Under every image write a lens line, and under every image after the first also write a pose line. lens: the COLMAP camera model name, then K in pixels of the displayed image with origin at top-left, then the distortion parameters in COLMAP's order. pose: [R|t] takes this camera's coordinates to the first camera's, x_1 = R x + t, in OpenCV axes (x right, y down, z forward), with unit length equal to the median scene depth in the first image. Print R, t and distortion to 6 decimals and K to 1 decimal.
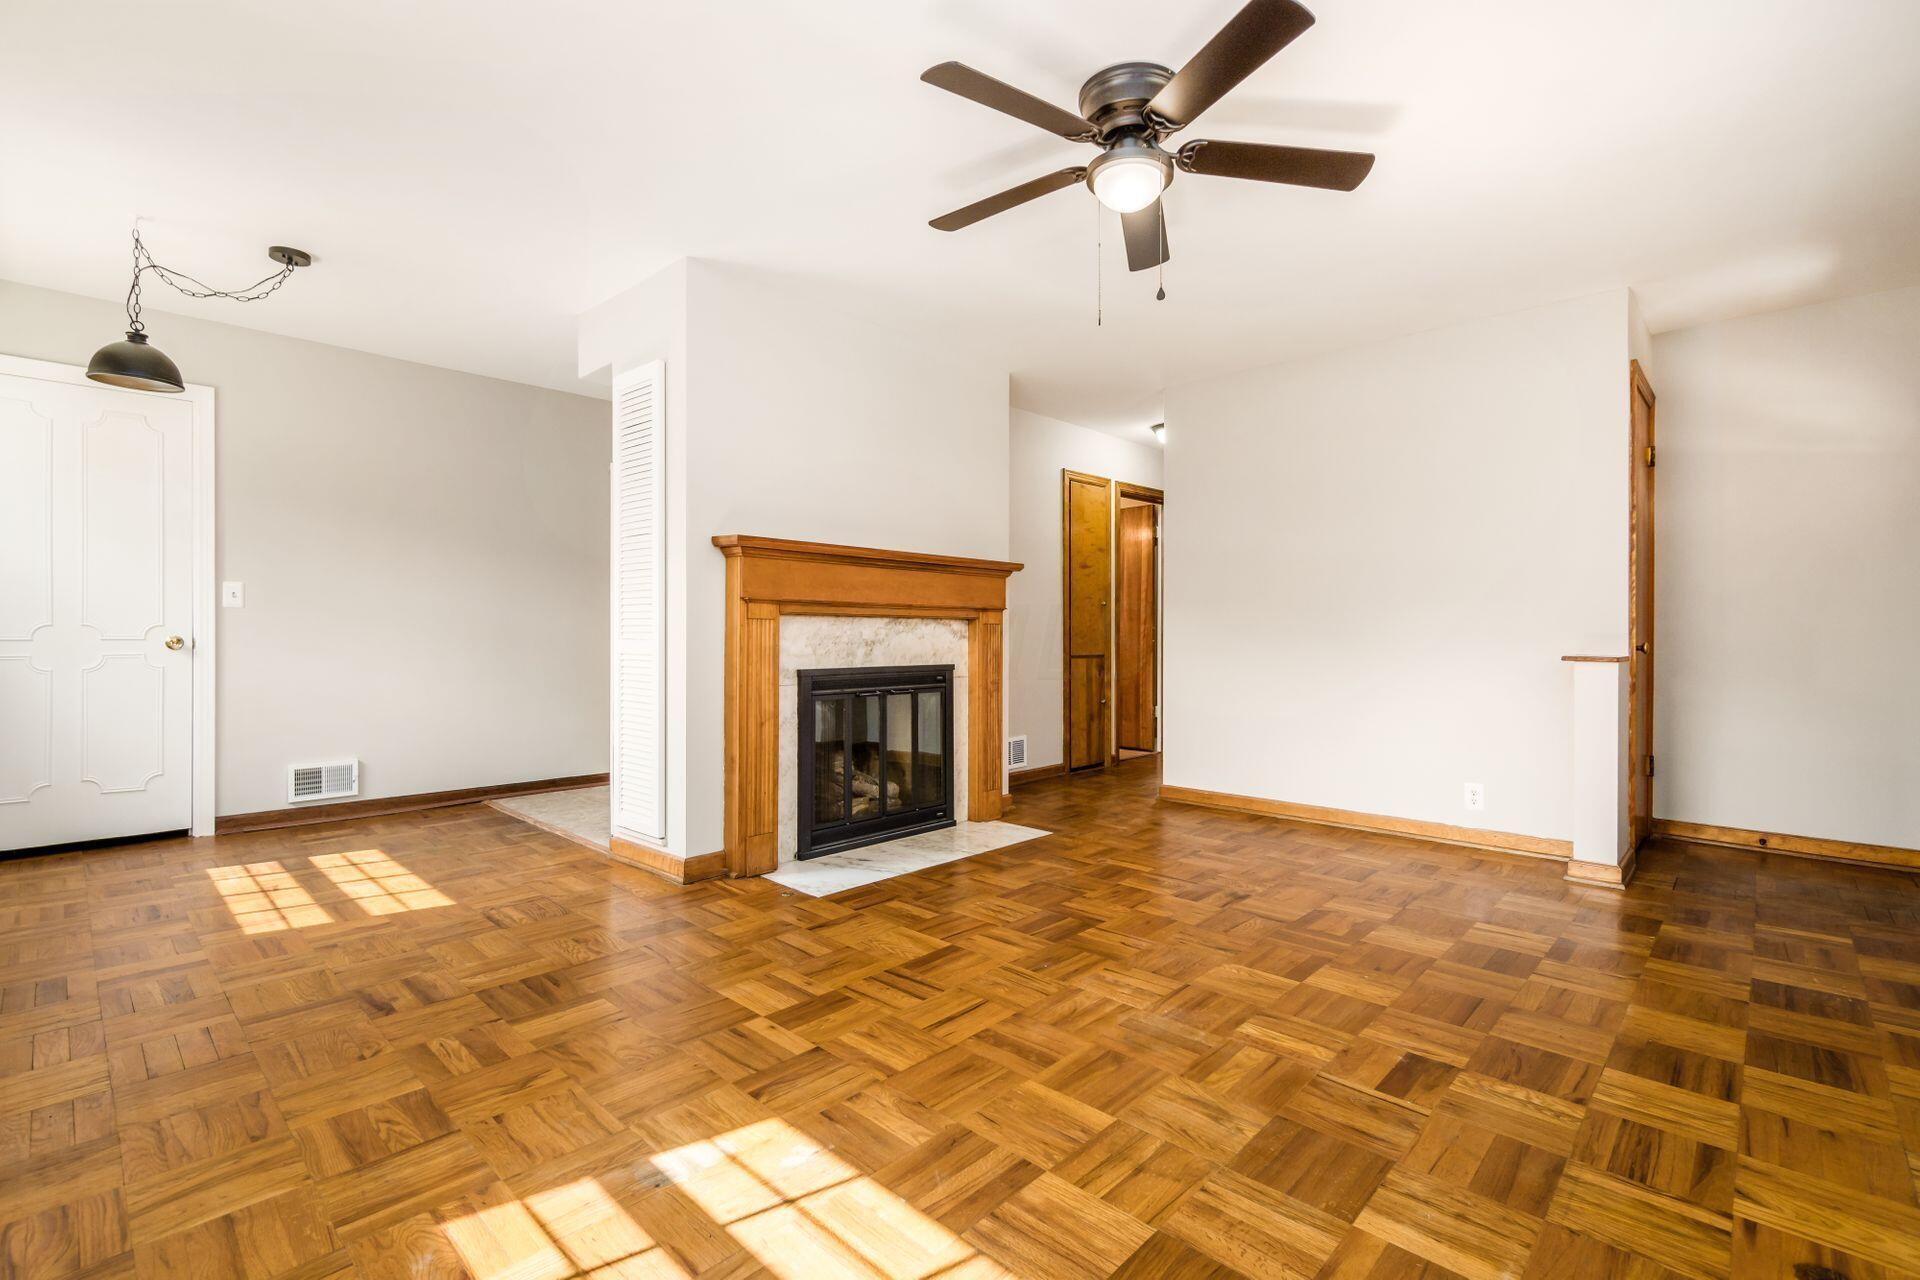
lens RADIAL K [[858.5, 0, 960.0], [0, 858.5, 640.0], [0, 0, 1]] dist [-0.002870, 0.000321]
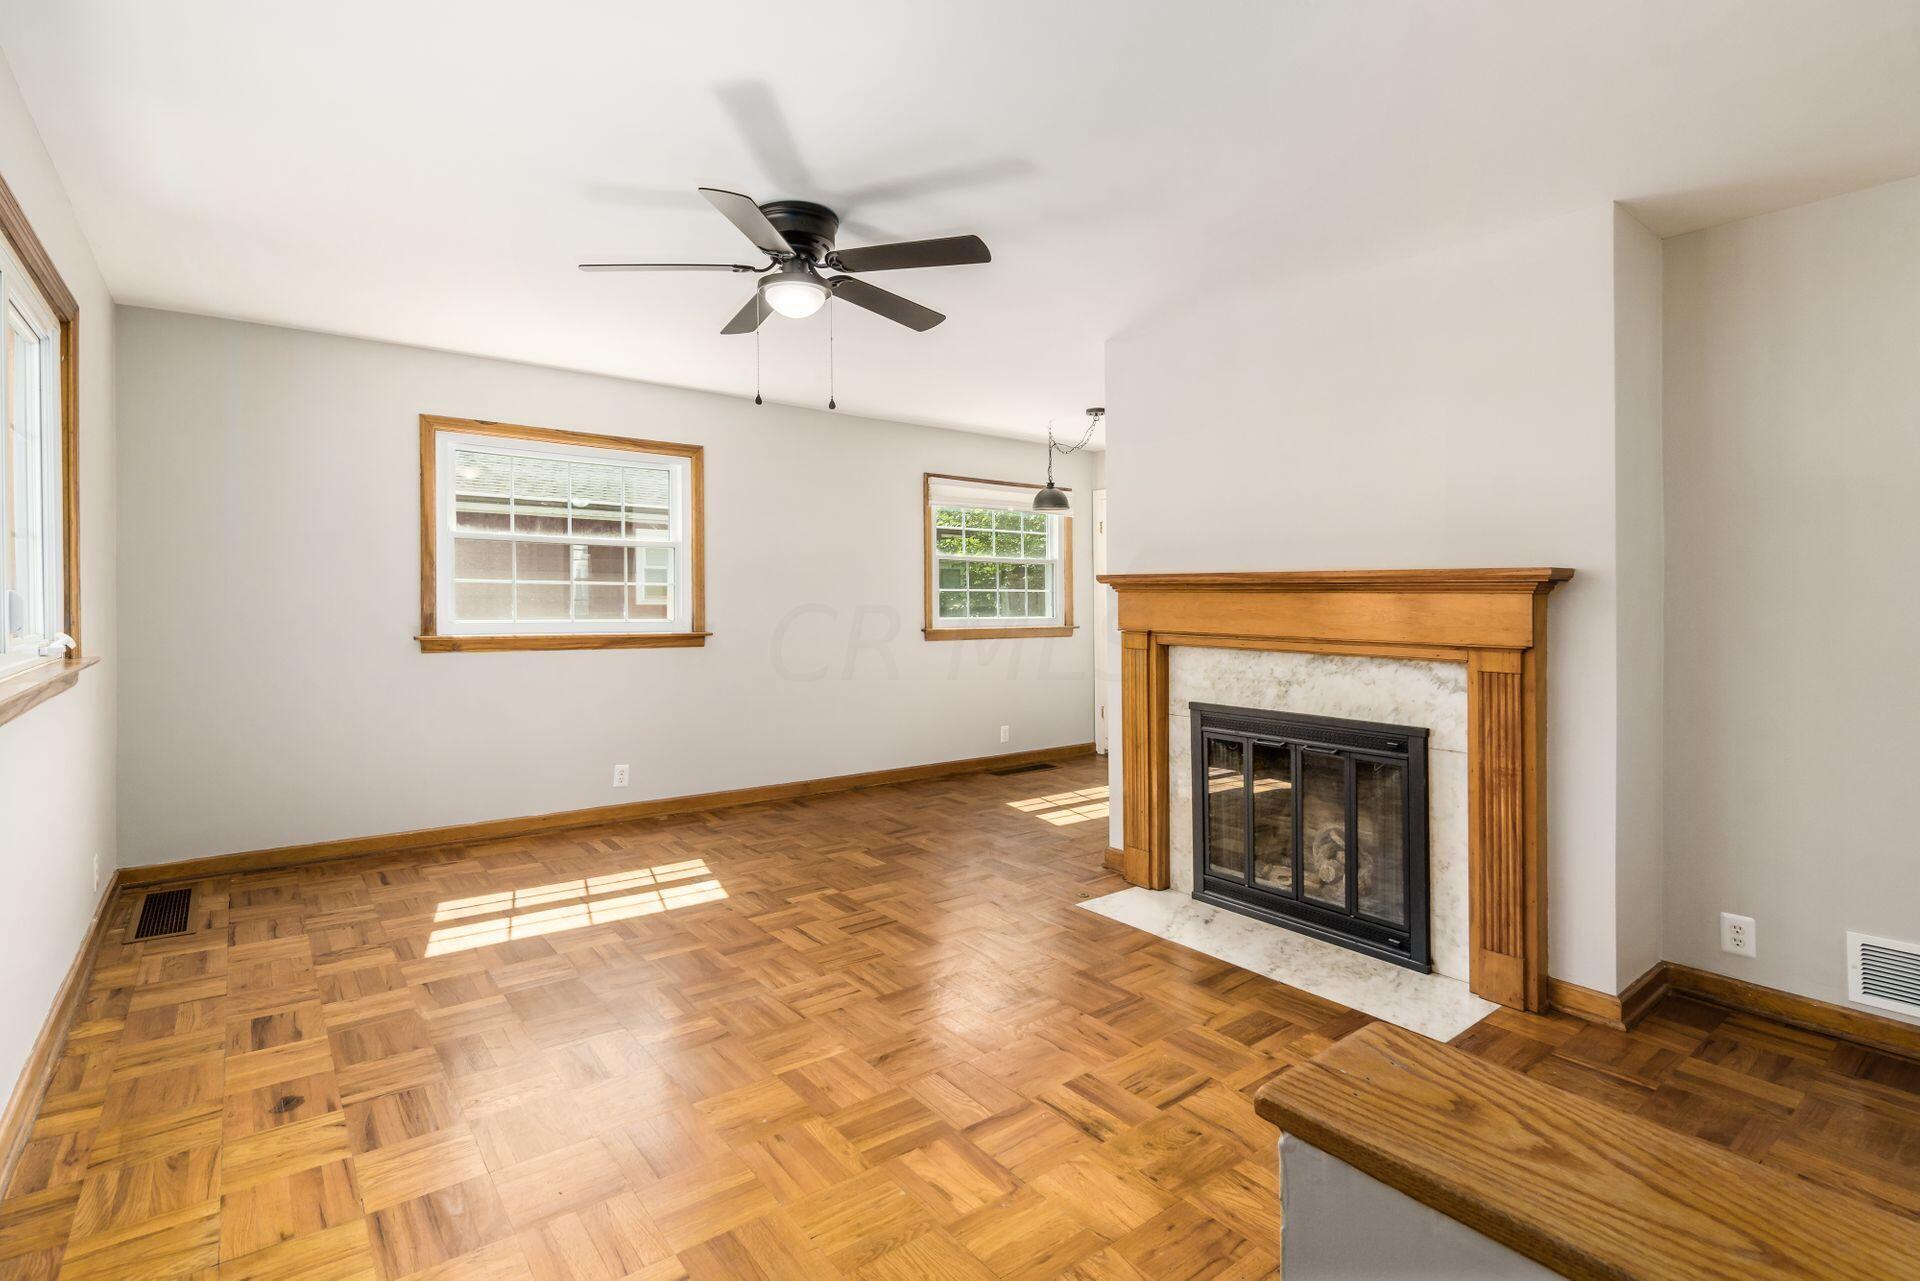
lens RADIAL K [[901.1, 0, 926.2], [0, 901.1, 600.7], [0, 0, 1]] dist [-0.001083, 0.000083]
pose [[-0.159129, 0.000253, -0.987258, 1.169907], [-0.014034, 0.999898, 0.002518, -0.105851], [0.987158, 0.014256, -0.159109, 1.146381]]
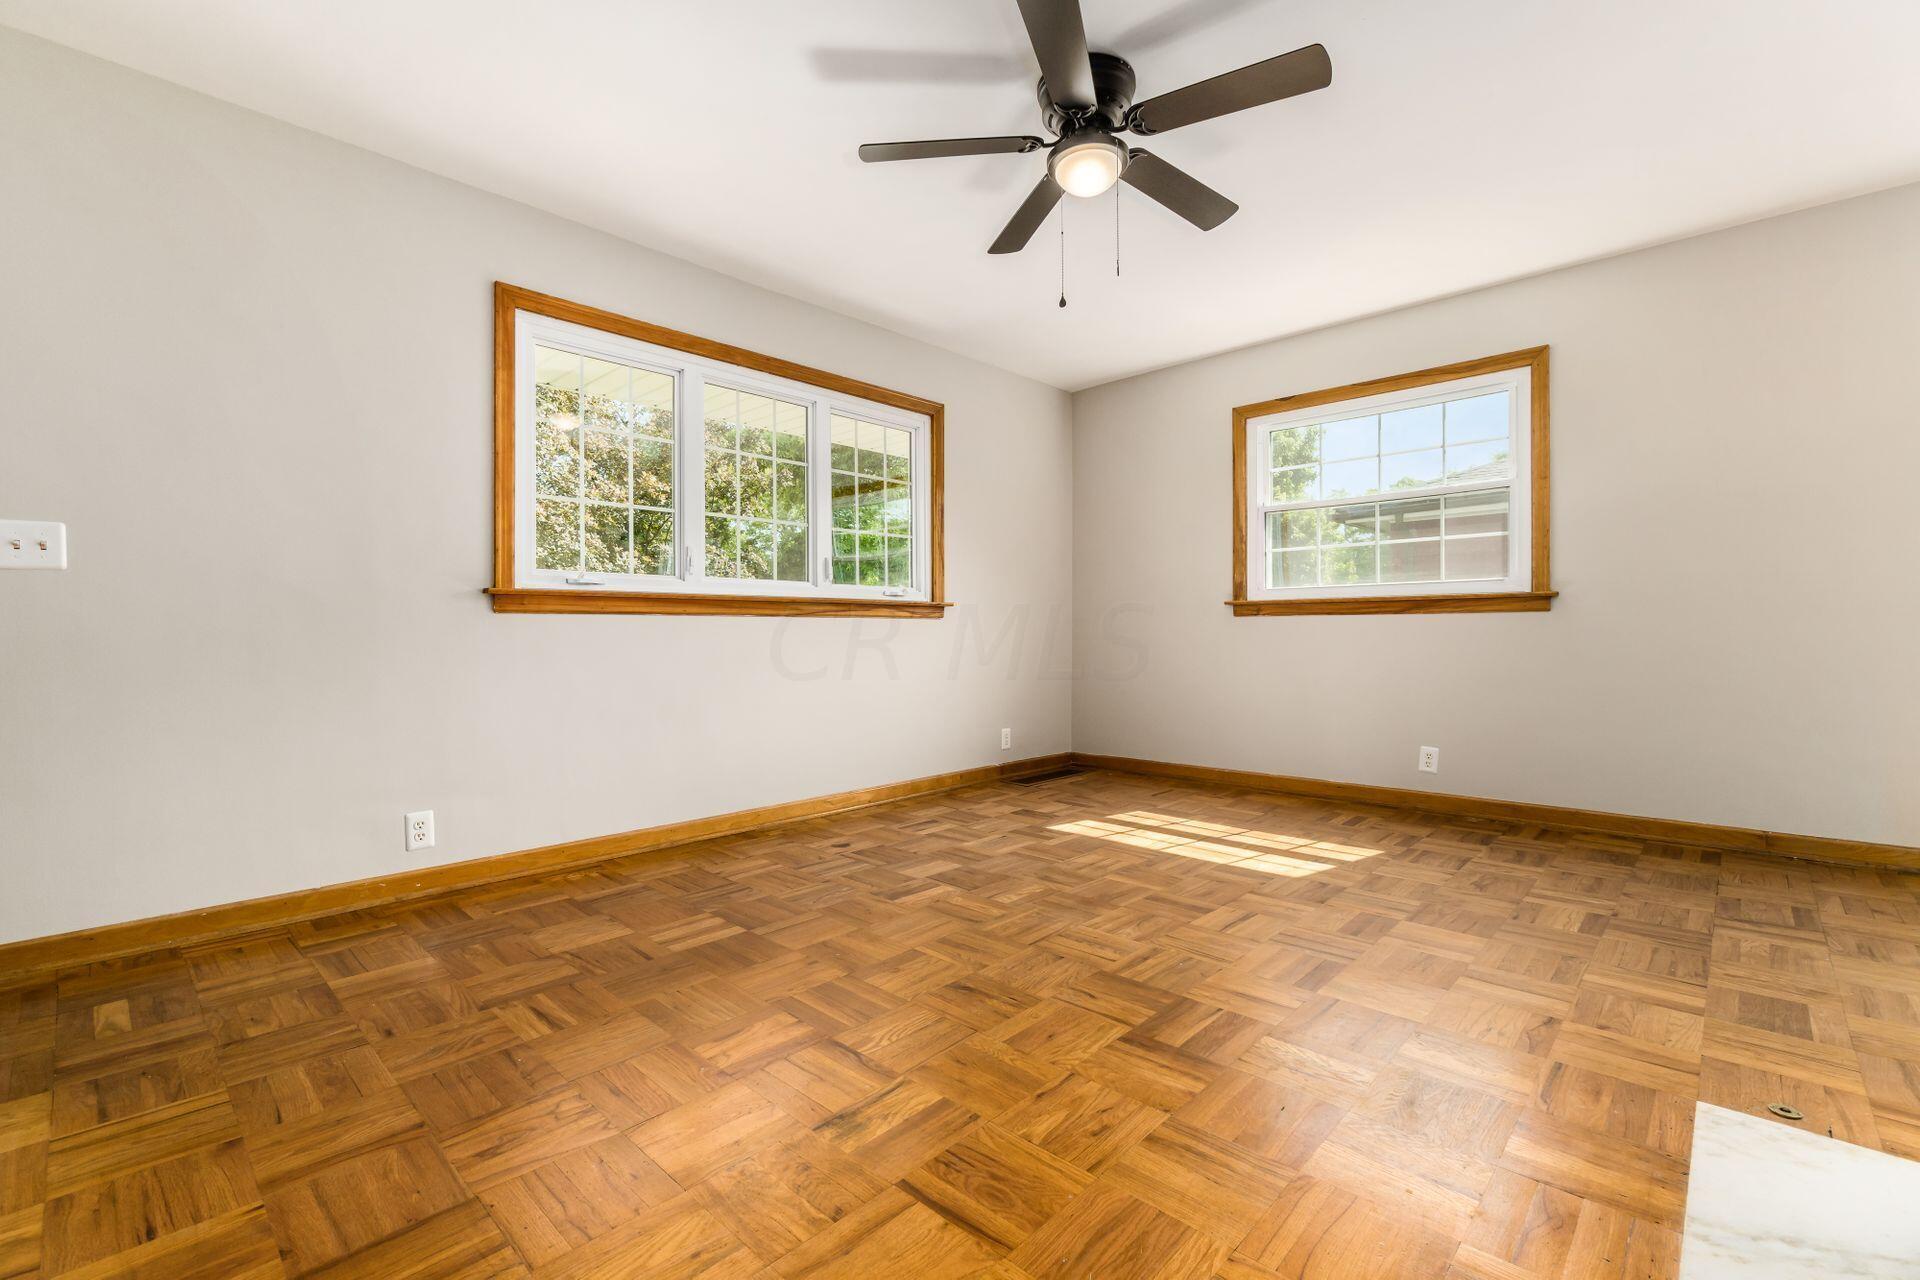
lens RADIAL K [[834.8, 0, 960.0], [0, 834.8, 640.0], [0, 0, 1]] dist [0.001853, 0.000205]
pose [[-0.999966, 0.005406, -0.006246, 0.306032], [0.005328, 0.999908, 0.012501, 0.028201], [0.006313, 0.012467, -0.999902, 1.711687]]
